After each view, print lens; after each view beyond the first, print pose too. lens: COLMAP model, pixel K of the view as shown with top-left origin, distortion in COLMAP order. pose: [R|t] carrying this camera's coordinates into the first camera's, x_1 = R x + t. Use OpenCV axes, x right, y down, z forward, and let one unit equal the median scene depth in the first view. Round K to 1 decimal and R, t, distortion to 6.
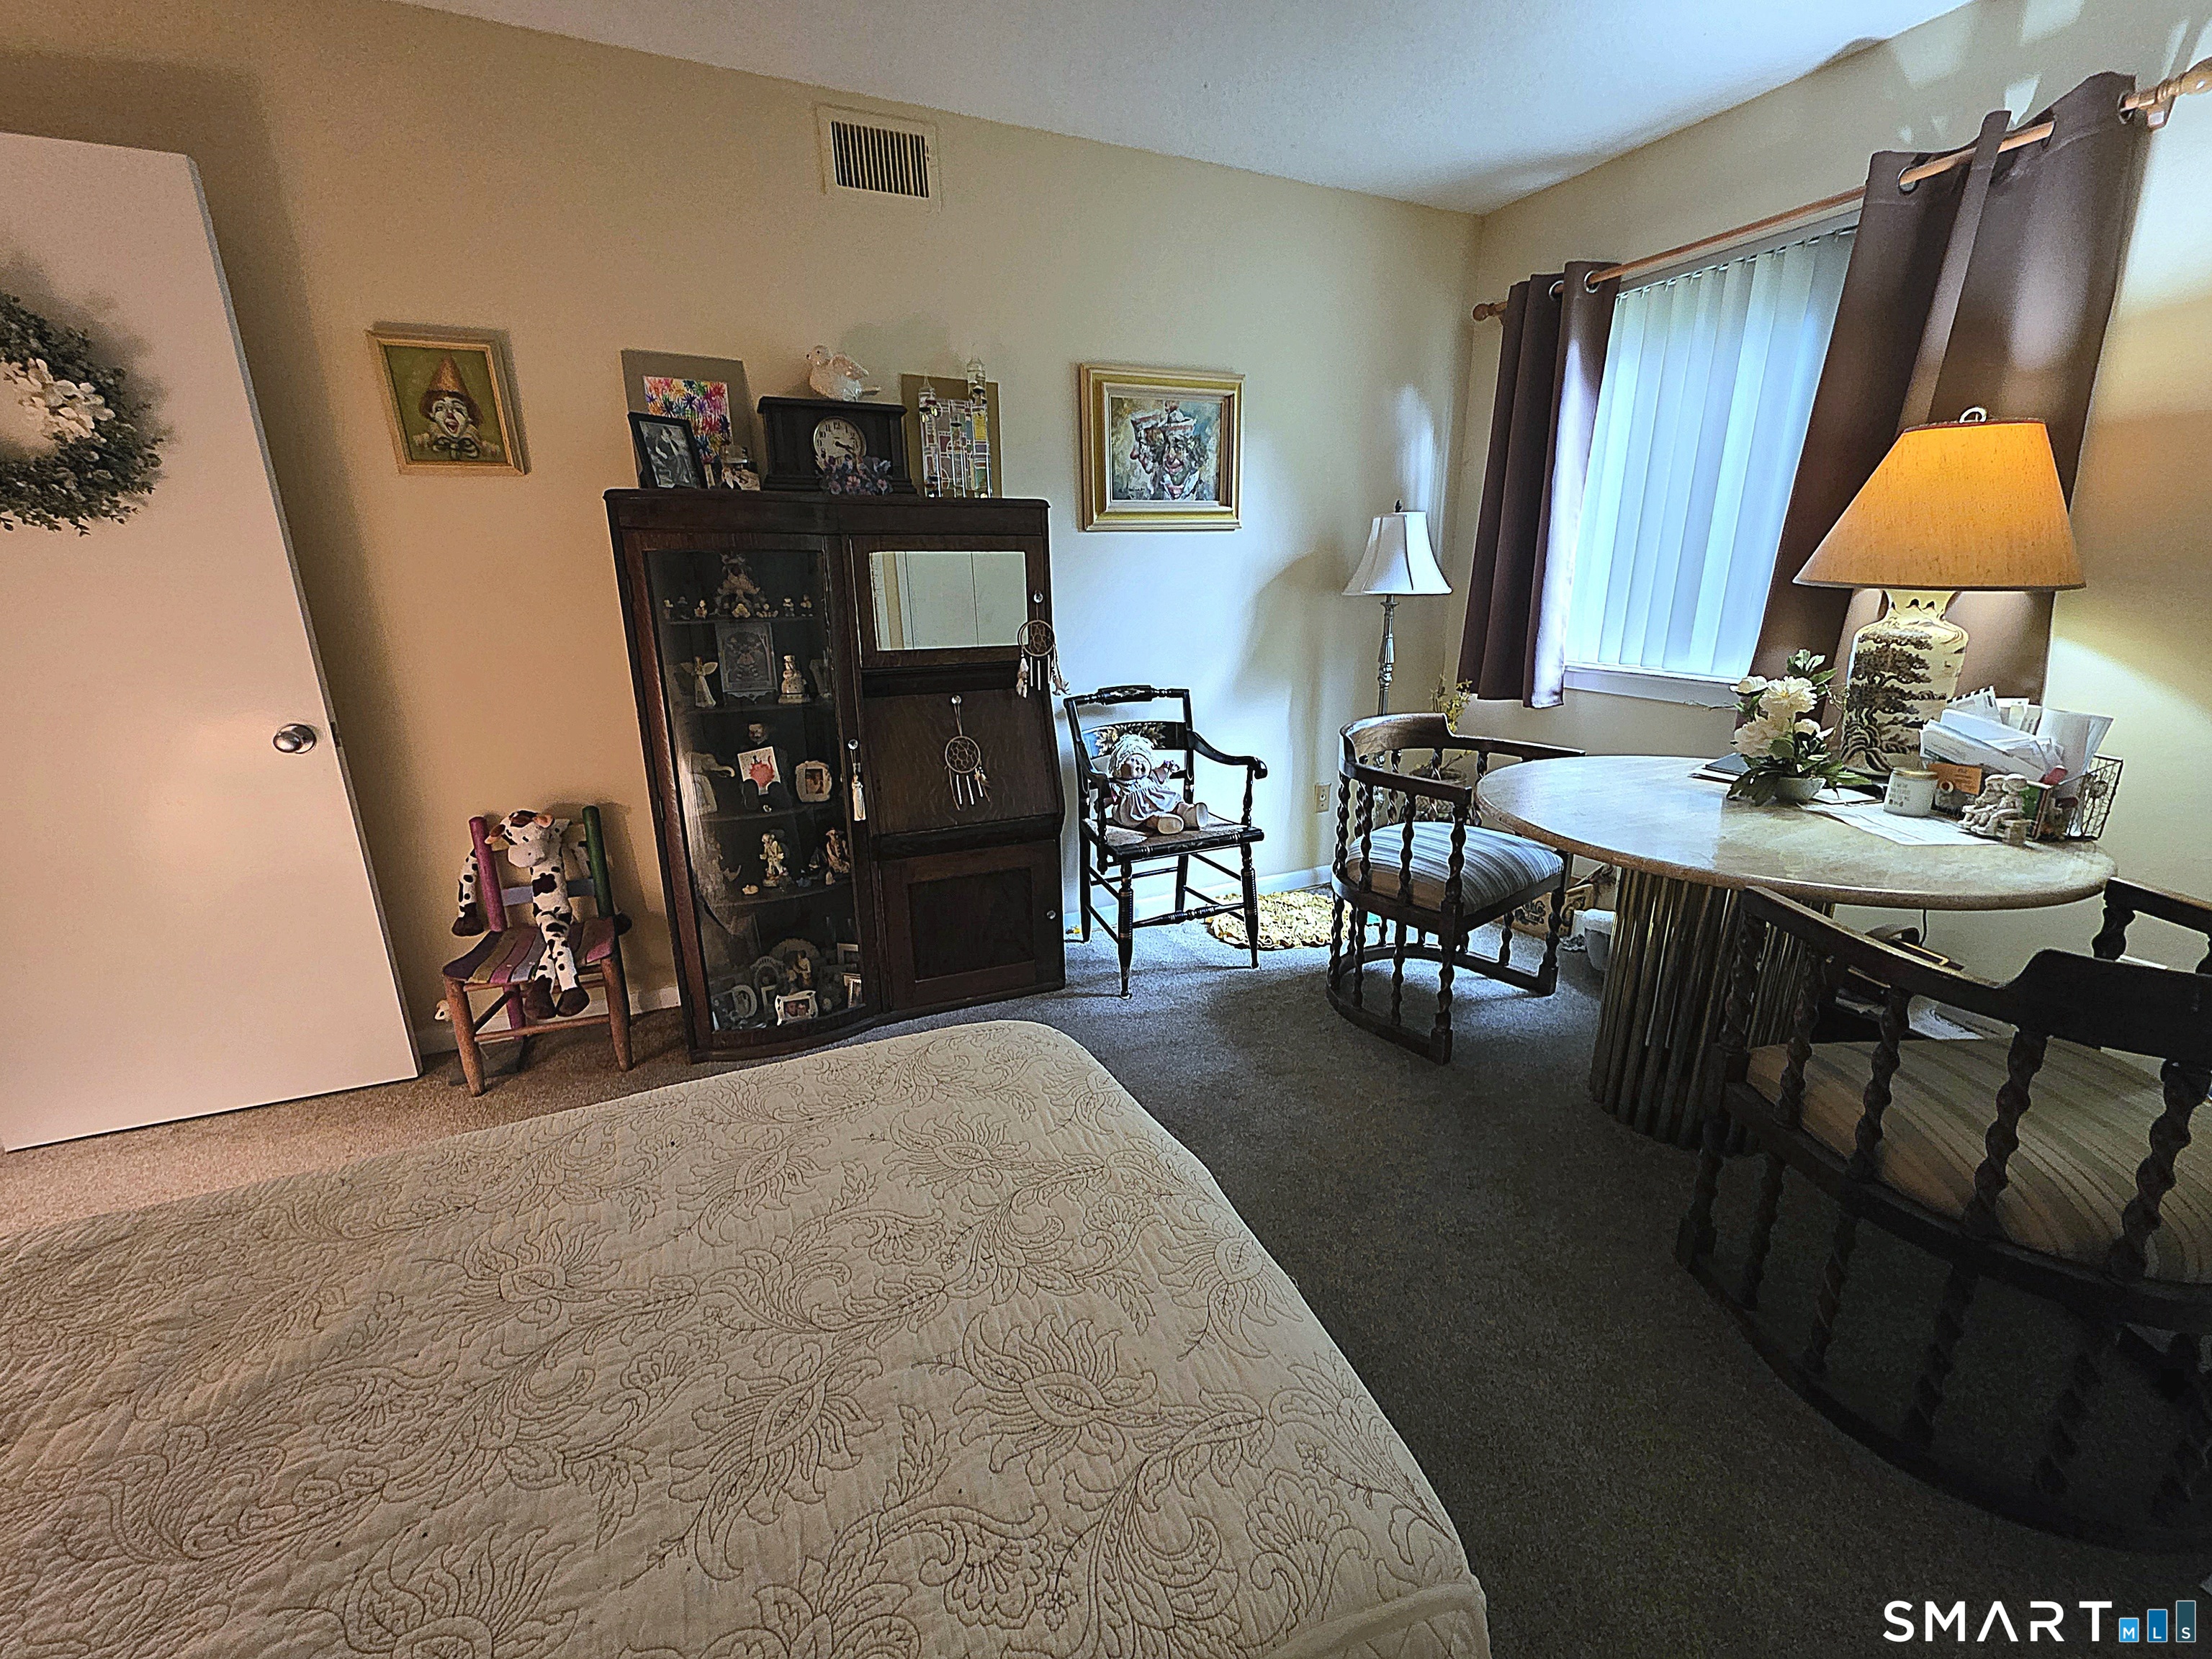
lens RADIAL K [[876.4, 0, 1103.9], [0, 876.4, 818.5], [0, 0, 1]] dist [0.001287, 0.000402]
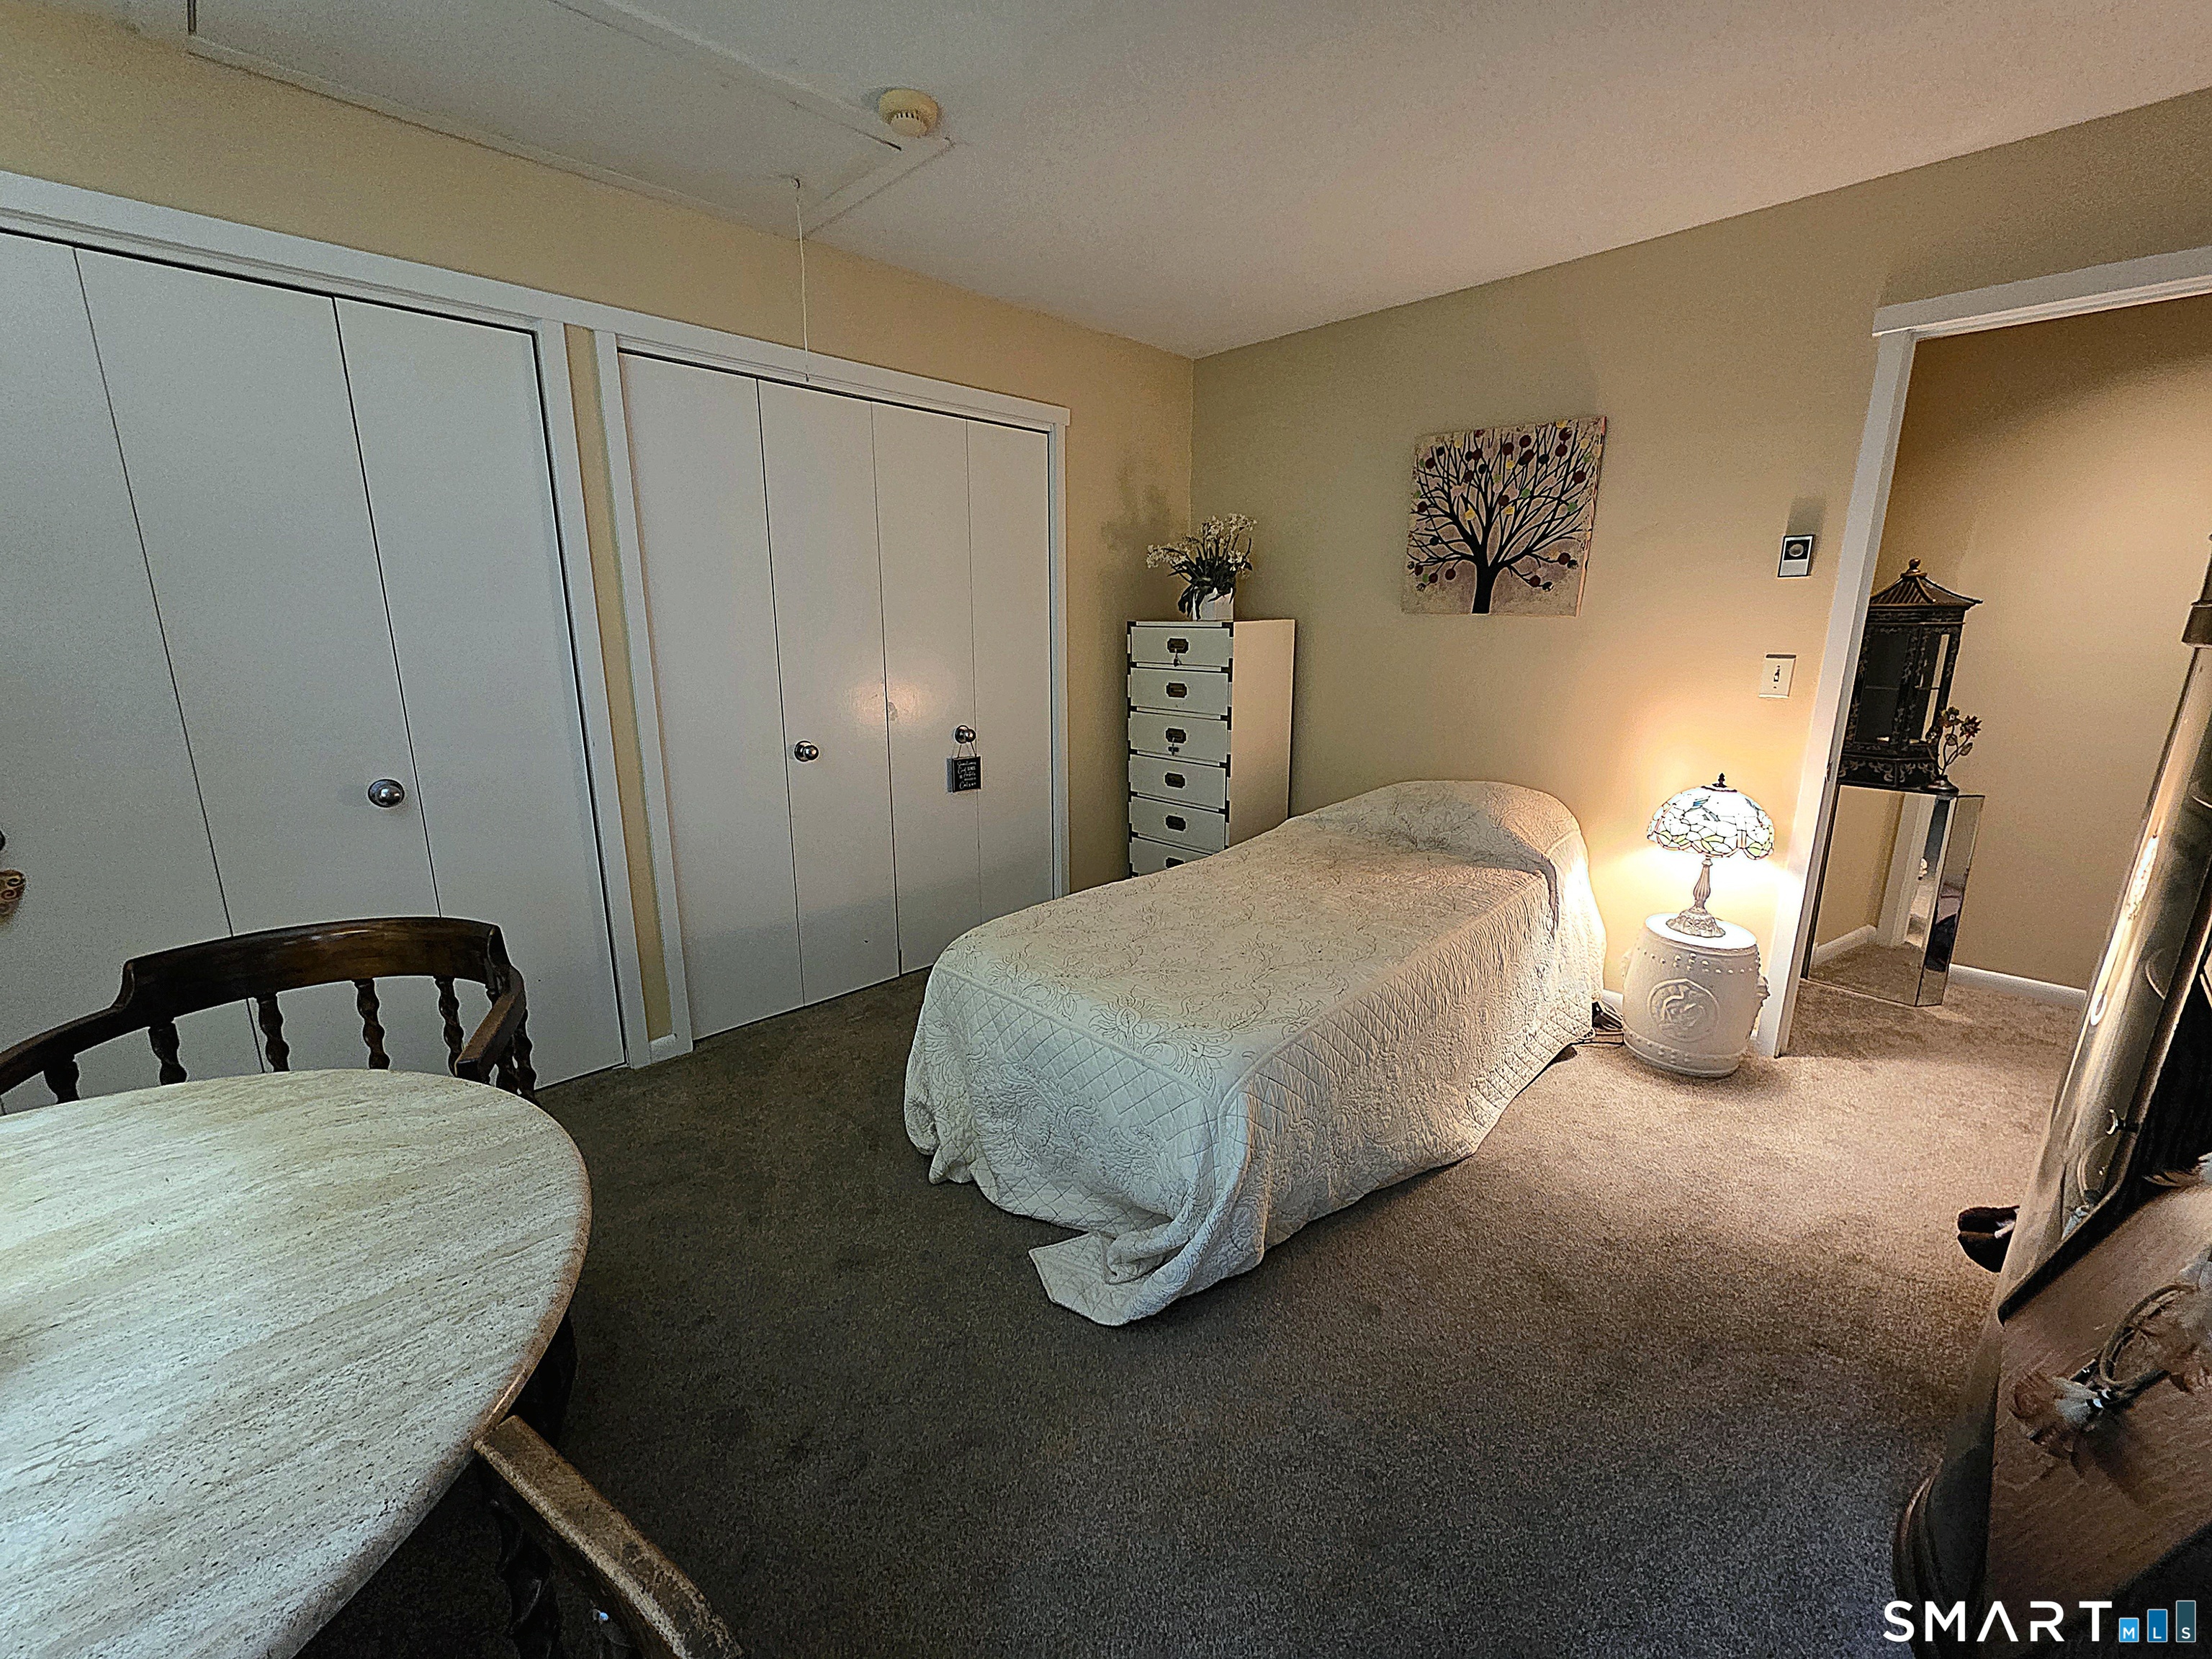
lens RADIAL K [[876.4, 0, 1103.9], [0, 876.4, 818.5], [0, 0, 1]] dist [0.001287, 0.000402]
pose [[-0.936565, 0.085996, -0.339779, 0.256773], [-0.088152, 0.880475, 0.465825, -0.331131], [0.339226, 0.466228, -0.817042, 1.046175]]
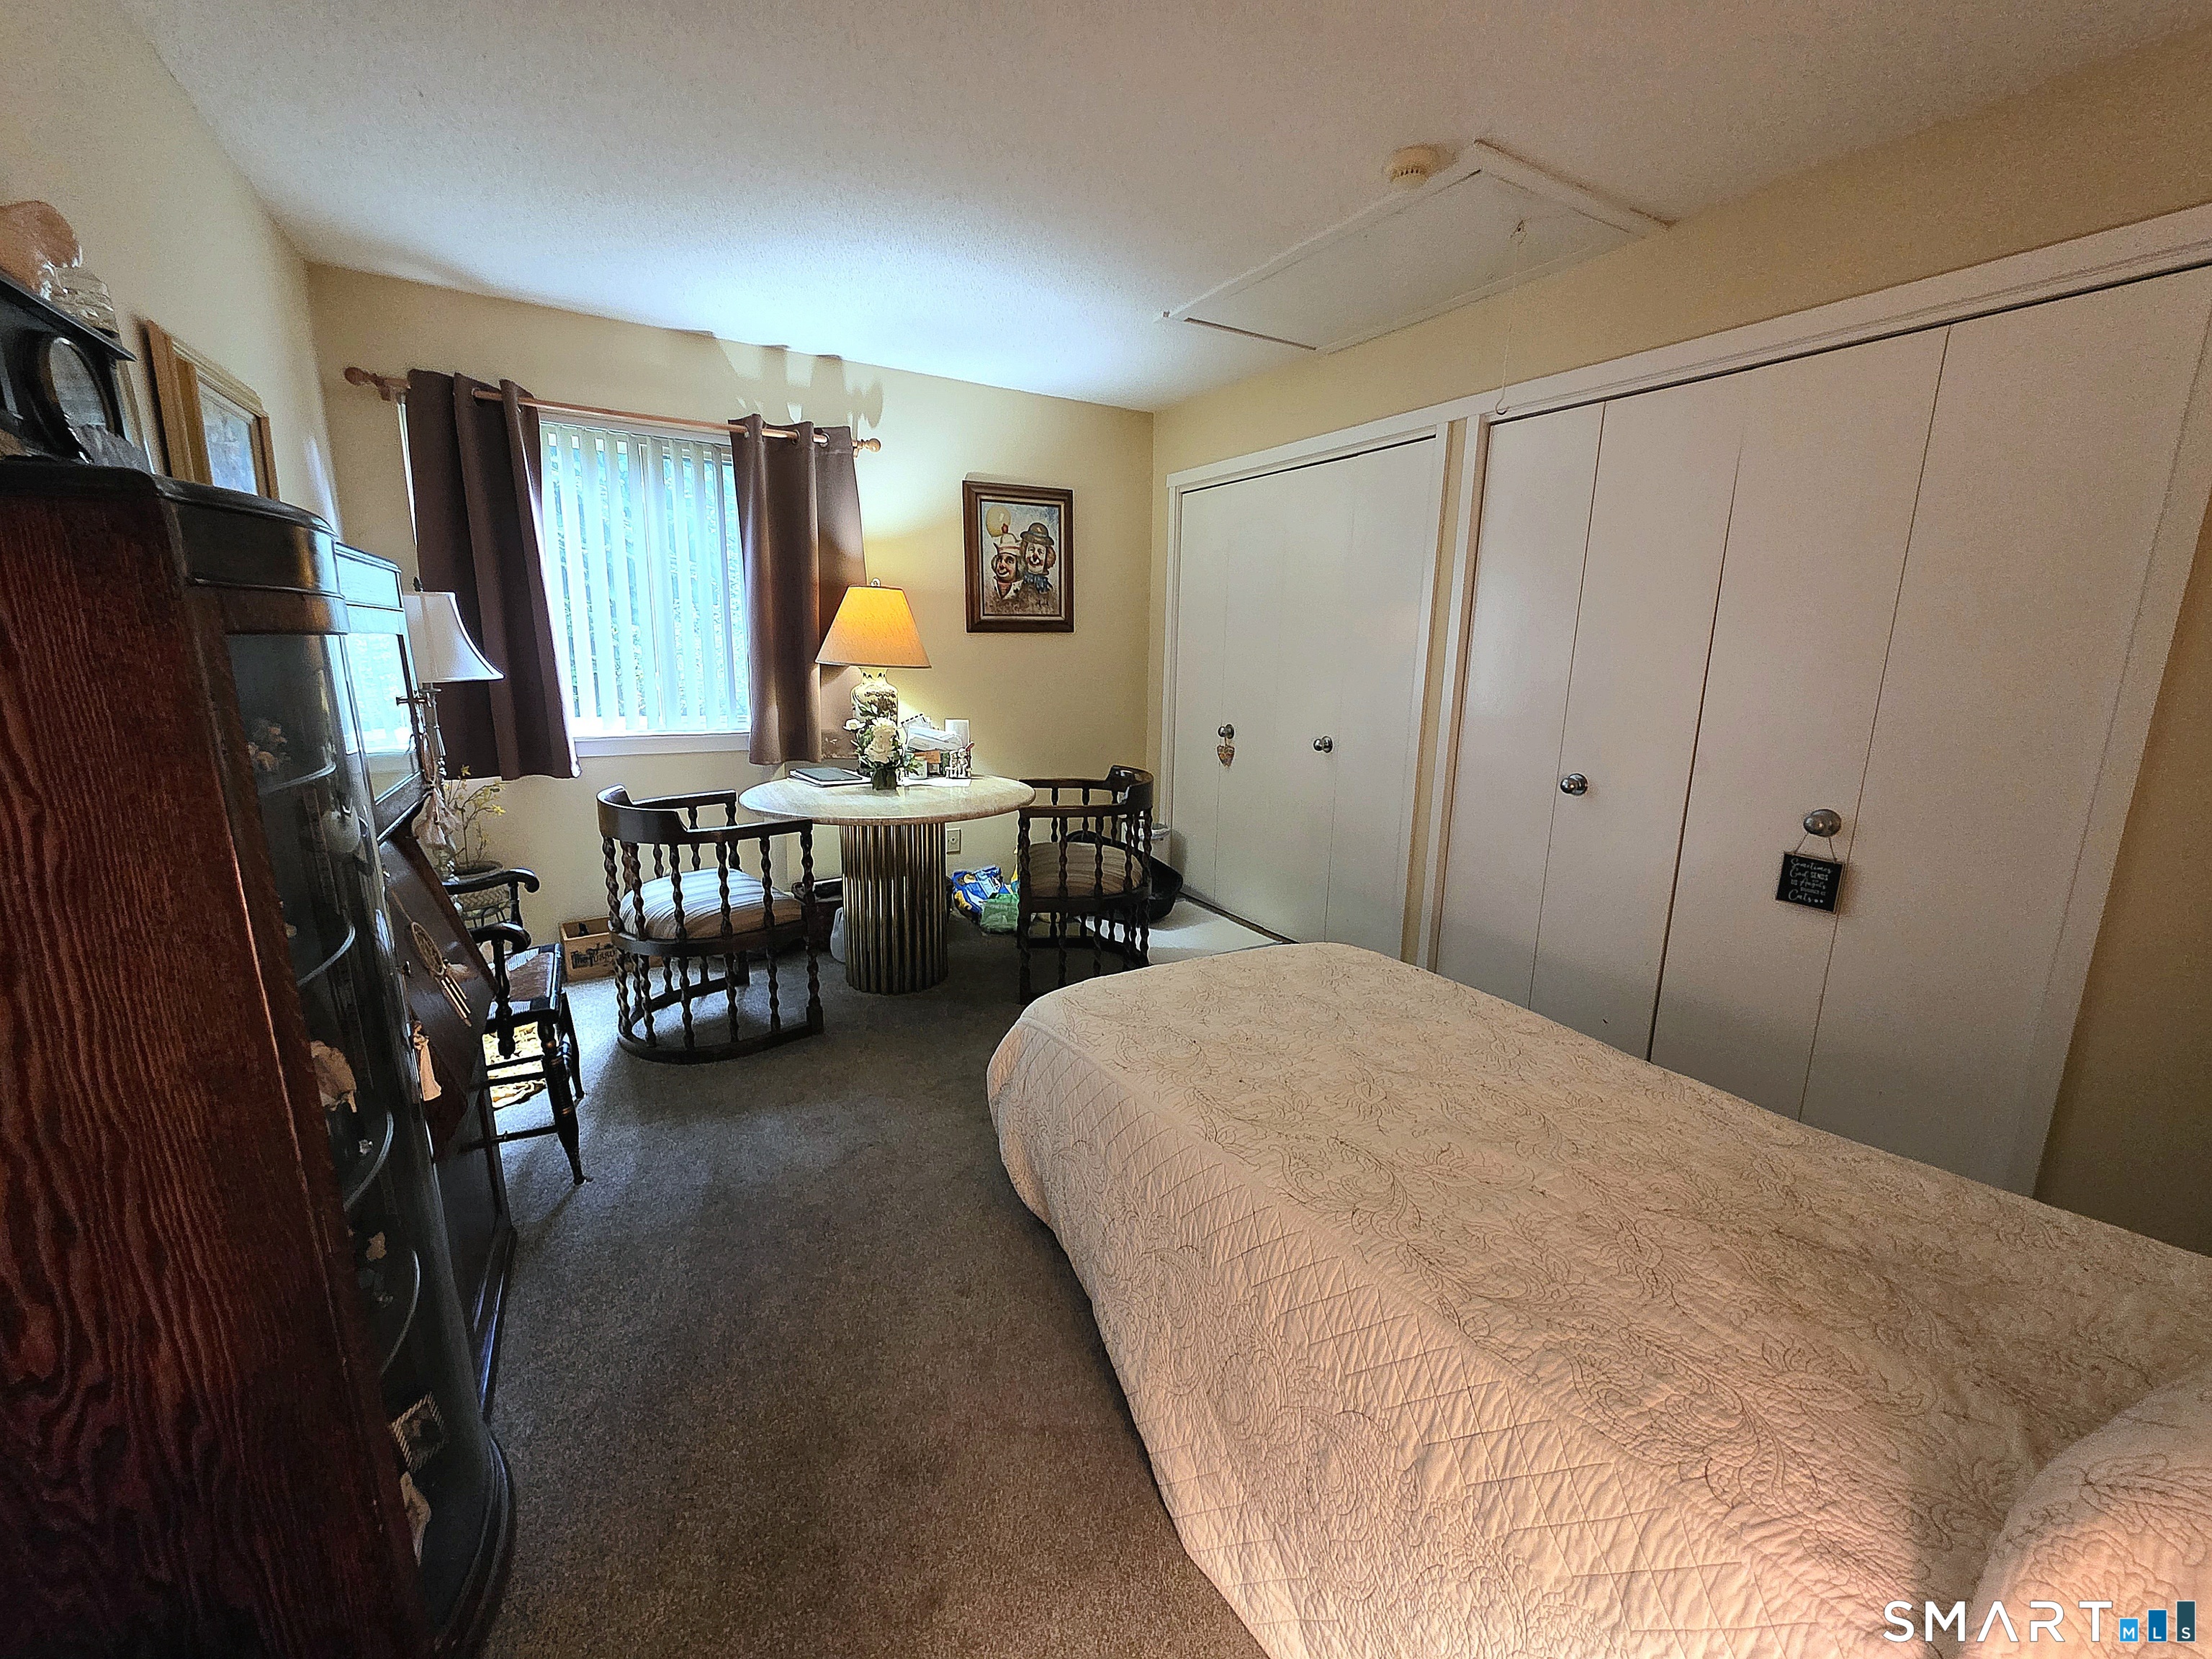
lens RADIAL K [[898.9, 0, 1085.6], [0, 898.9, 818.9], [0, 0, 1]] dist [0.005156, 0.000690]
pose [[-0.088418, -0.183961, 0.978949, -0.834948], [0.257816, 0.945081, 0.200882, -0.171755], [-0.962140, 0.270150, -0.036134, 0.549856]]
